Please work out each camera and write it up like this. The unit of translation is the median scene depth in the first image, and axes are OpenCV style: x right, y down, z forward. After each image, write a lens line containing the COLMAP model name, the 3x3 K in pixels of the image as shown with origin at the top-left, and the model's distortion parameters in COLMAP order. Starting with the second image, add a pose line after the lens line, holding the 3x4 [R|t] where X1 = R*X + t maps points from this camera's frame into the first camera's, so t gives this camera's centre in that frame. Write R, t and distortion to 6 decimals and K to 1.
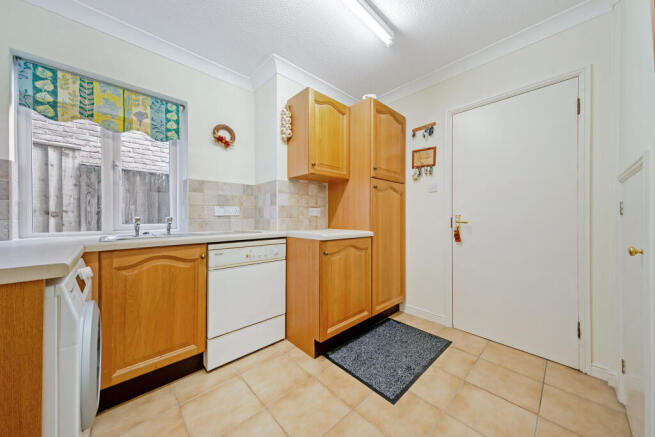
lens RADIAL K [[228.8, 0, 326.3], [0, 228.8, 218.9], [0, 0, 1]] dist [-0.005730, 0.000257]
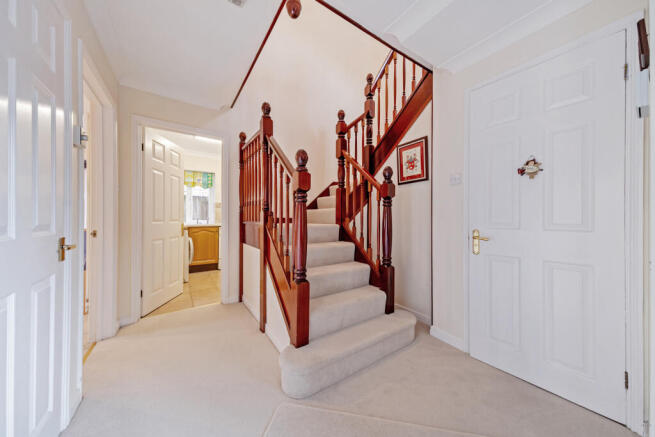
lens RADIAL K [[228.8, 0, 329.3], [0, 228.8, 217.2], [0, 0, 1]] dist [-0.005730, 0.000257]
pose [[0.987086, 0.001526, -0.160184, 1.278338], [-0.001893, 0.999996, -0.002139, -0.006861], [0.160180, 0.002415, 0.987085, -1.588037]]
